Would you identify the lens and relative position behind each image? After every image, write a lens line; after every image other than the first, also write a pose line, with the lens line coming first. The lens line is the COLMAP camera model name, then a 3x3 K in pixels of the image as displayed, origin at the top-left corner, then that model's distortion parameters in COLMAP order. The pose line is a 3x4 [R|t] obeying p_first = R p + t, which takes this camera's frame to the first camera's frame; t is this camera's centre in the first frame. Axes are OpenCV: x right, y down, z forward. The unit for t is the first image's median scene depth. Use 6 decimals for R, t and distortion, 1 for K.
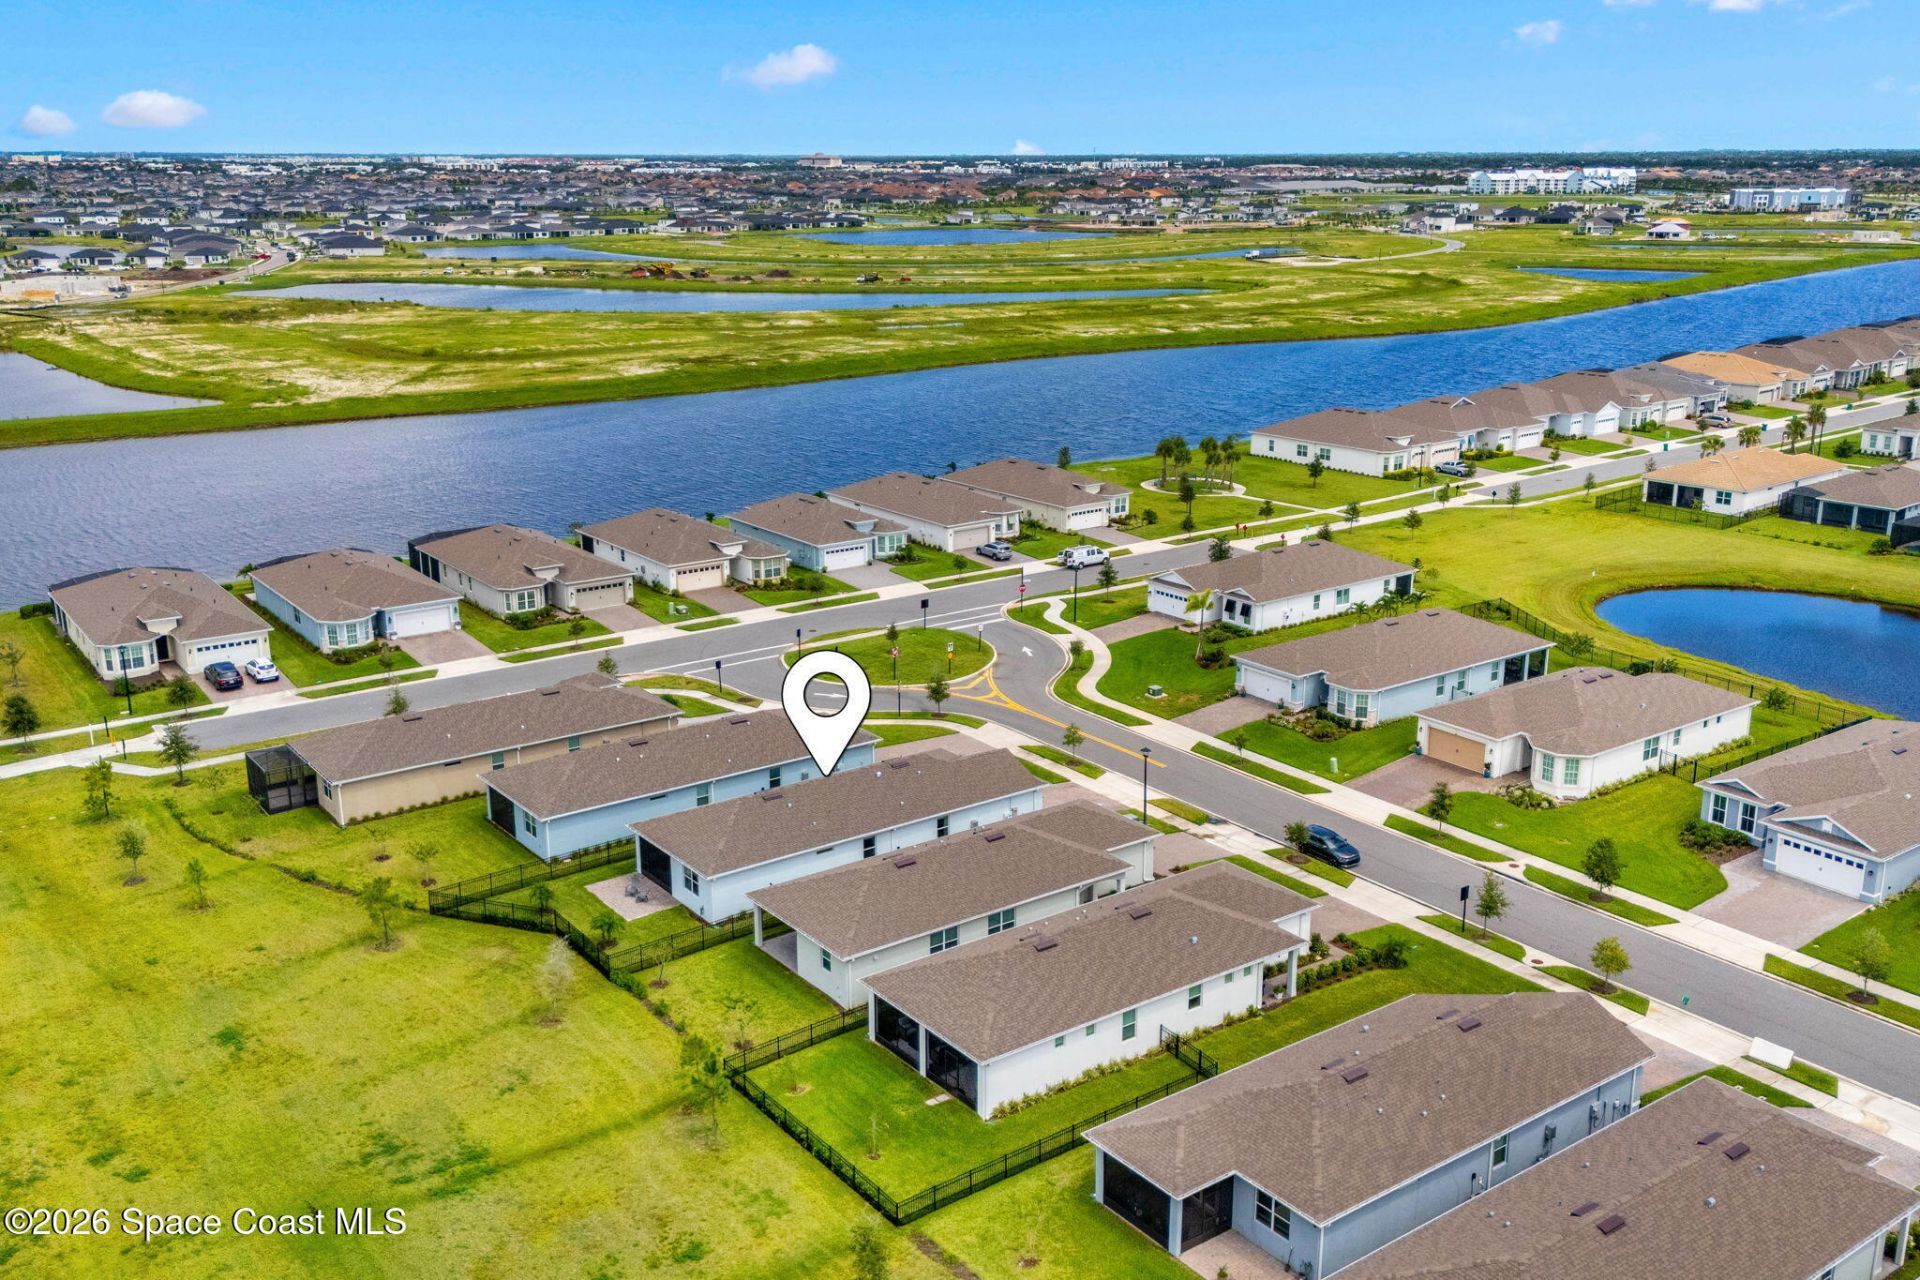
lens RADIAL K [[1653.8, 0, 960.0], [0, 1653.8, 640.0], [0, 0, 1]] dist [-0.003707, 0.000873]
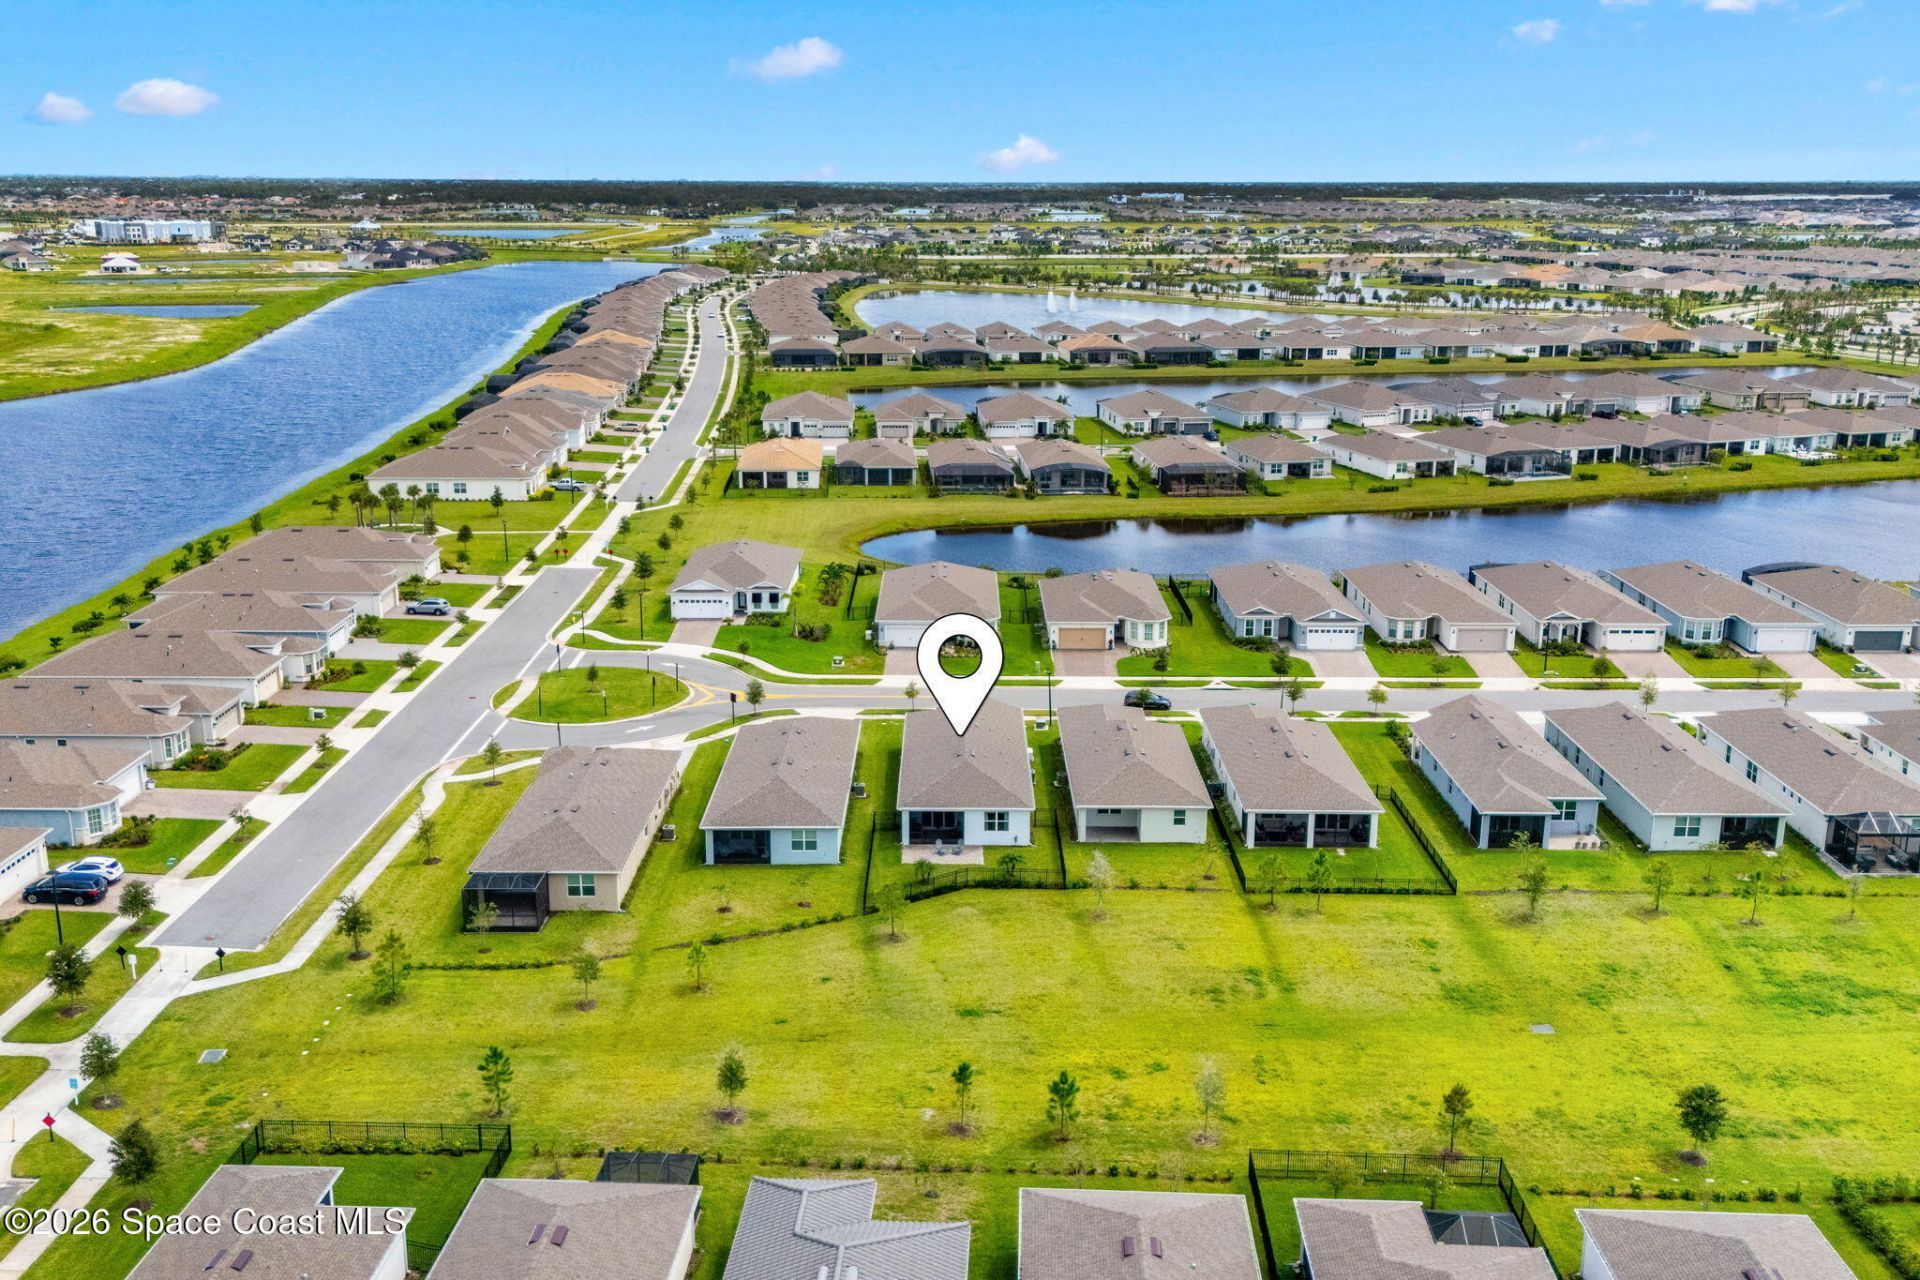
lens RADIAL K [[1653.8, 0, 960.0], [0, 1653.8, 640.0], [0, 0, 1]] dist [-0.003707, 0.000873]
pose [[0.590706, -0.200706, 0.781526, -0.550240], [0.213437, 0.972936, 0.088539, -0.051760], [-0.778145, 0.114506, 0.617558, 0.106941]]
